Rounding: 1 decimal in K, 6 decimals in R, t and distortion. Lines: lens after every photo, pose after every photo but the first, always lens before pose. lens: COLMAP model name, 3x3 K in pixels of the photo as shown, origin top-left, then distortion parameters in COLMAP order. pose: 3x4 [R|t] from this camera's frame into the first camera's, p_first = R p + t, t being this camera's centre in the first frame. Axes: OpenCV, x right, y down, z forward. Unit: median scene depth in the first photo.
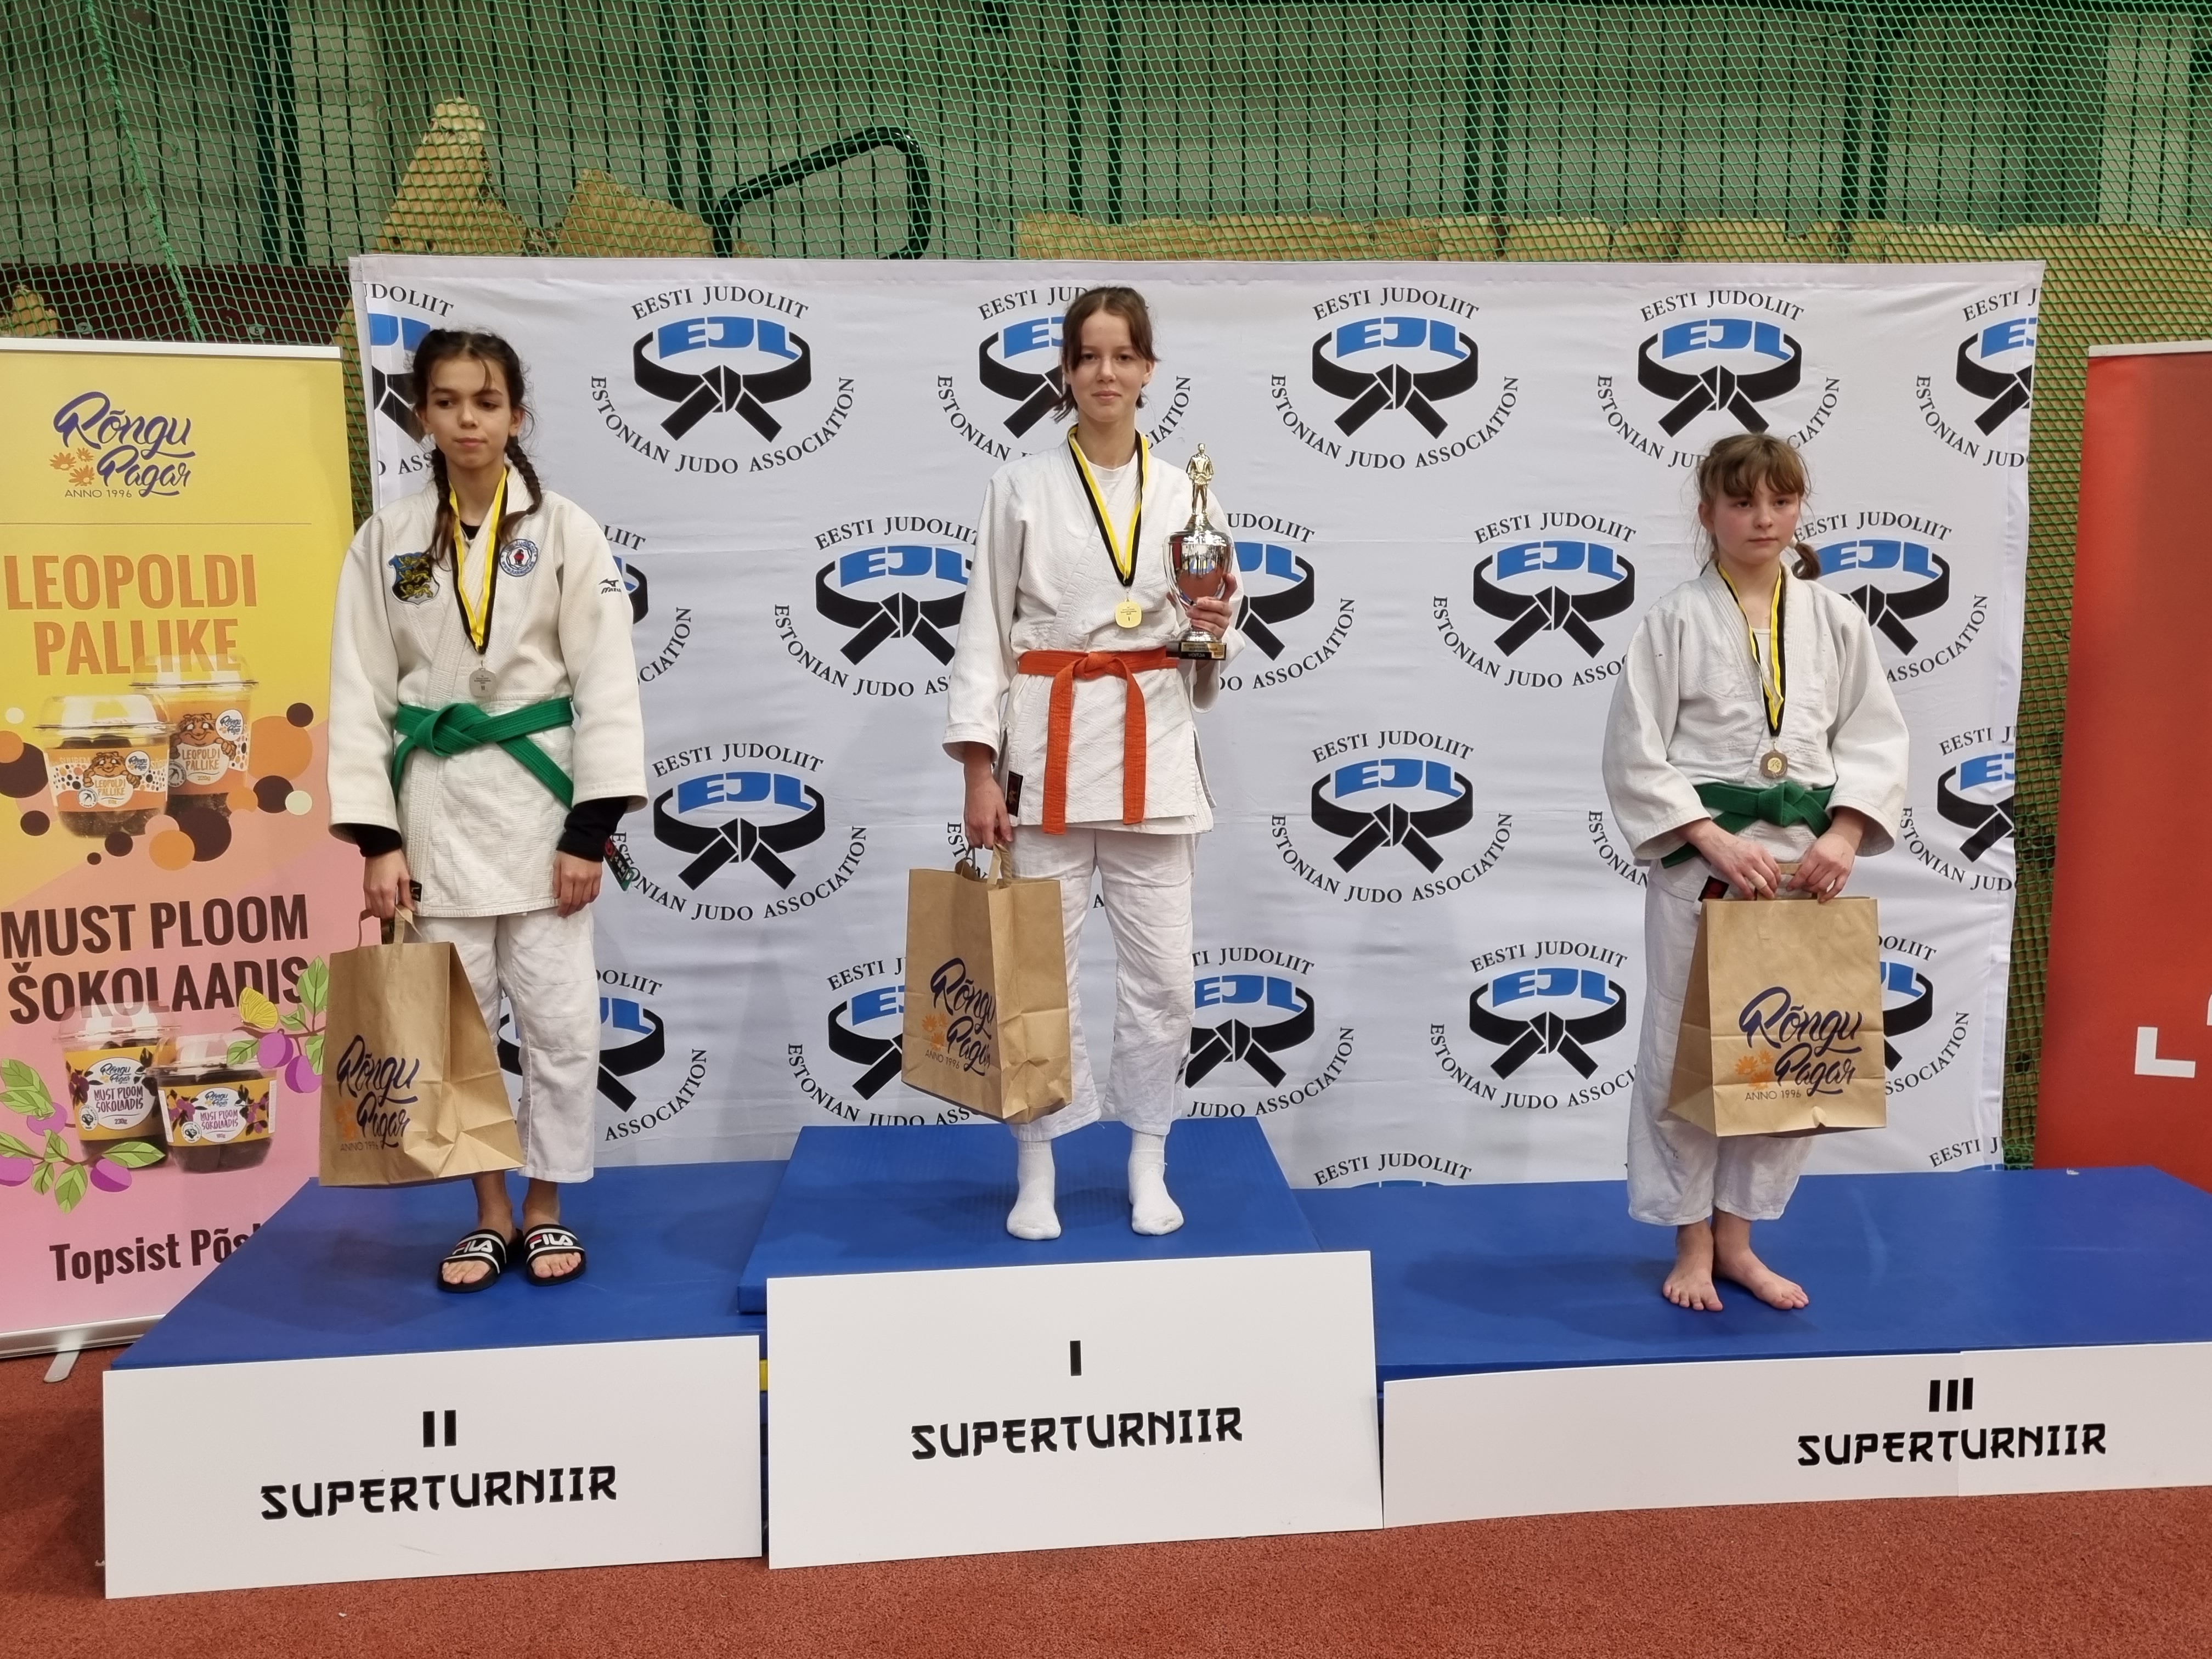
lens RADIAL K [[1895.5, 0, 1109.1], [0, 1895.5, 861.9], [0, 0, 1]] dist [0.062595, -0.054667]
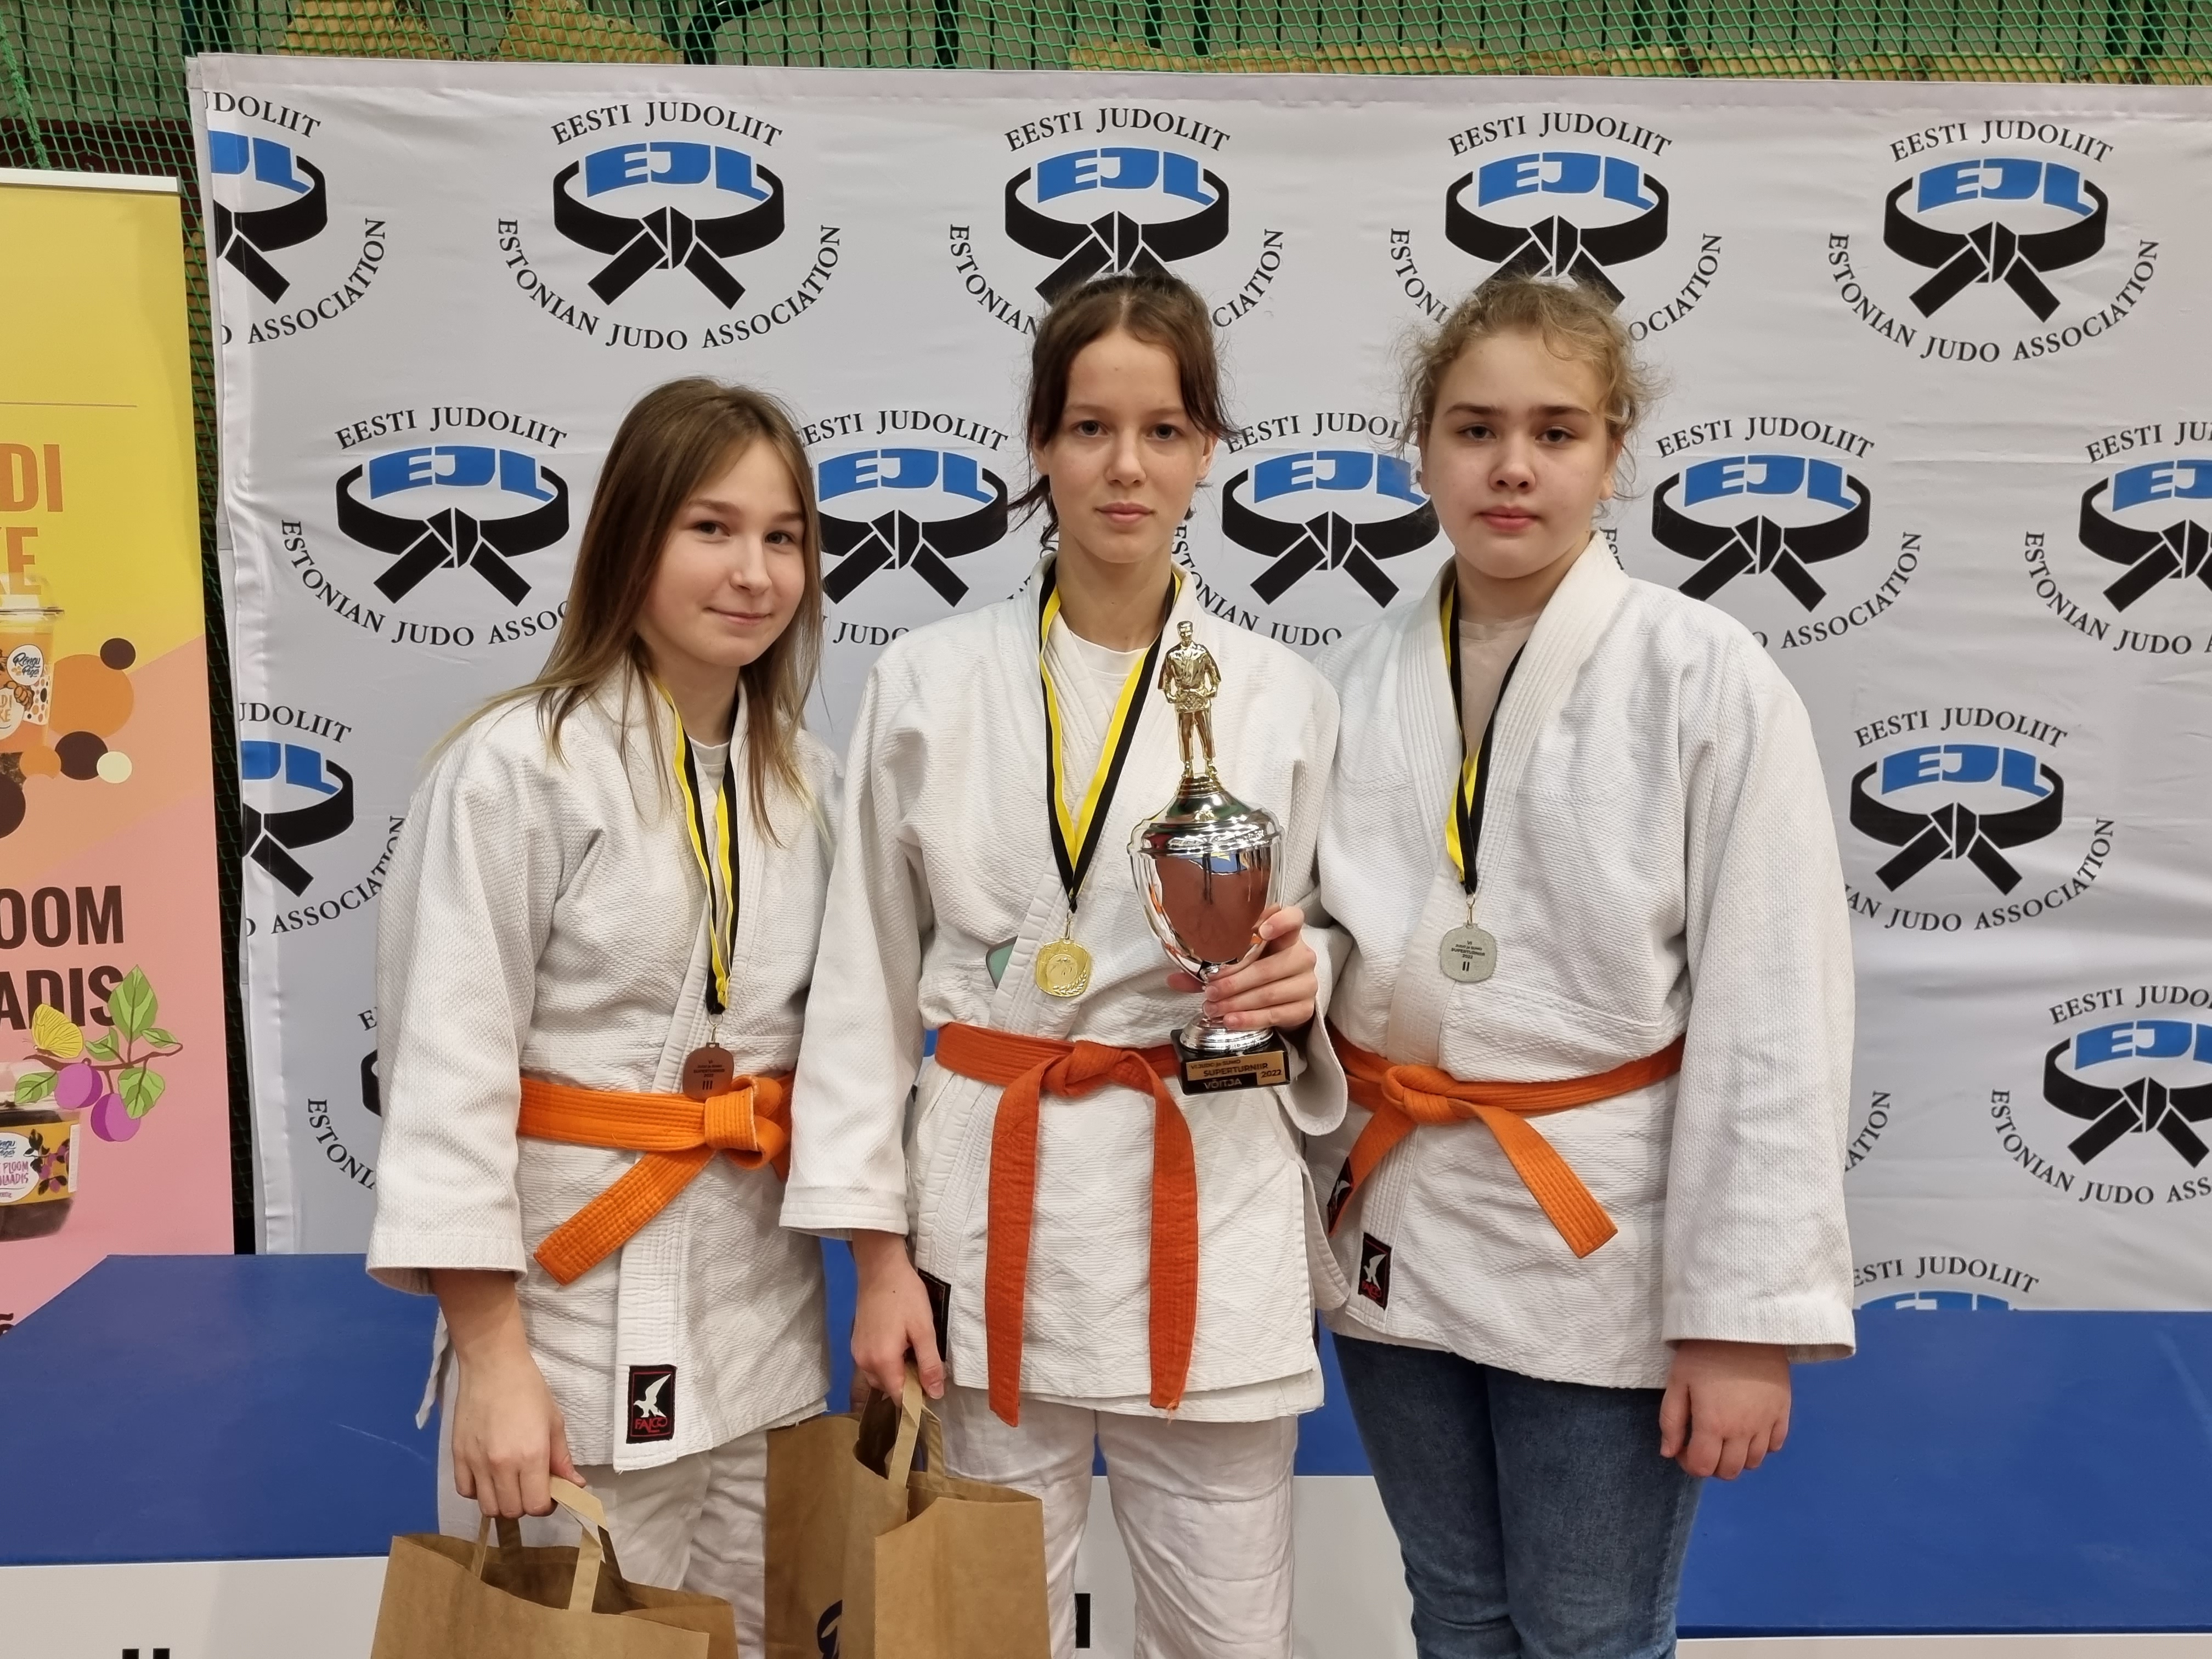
lens RADIAL K [[1895.5, 0, 1109.1], [0, 1895.5, 861.9], [0, 0, 1]] dist [0.062595, -0.054667]
pose [[0.998386, 0.023166, -0.051851, 0.019221], [-0.022928, 0.999724, 0.005172, -0.005875], [0.051956, -0.003975, 0.998641, 0.242083]]
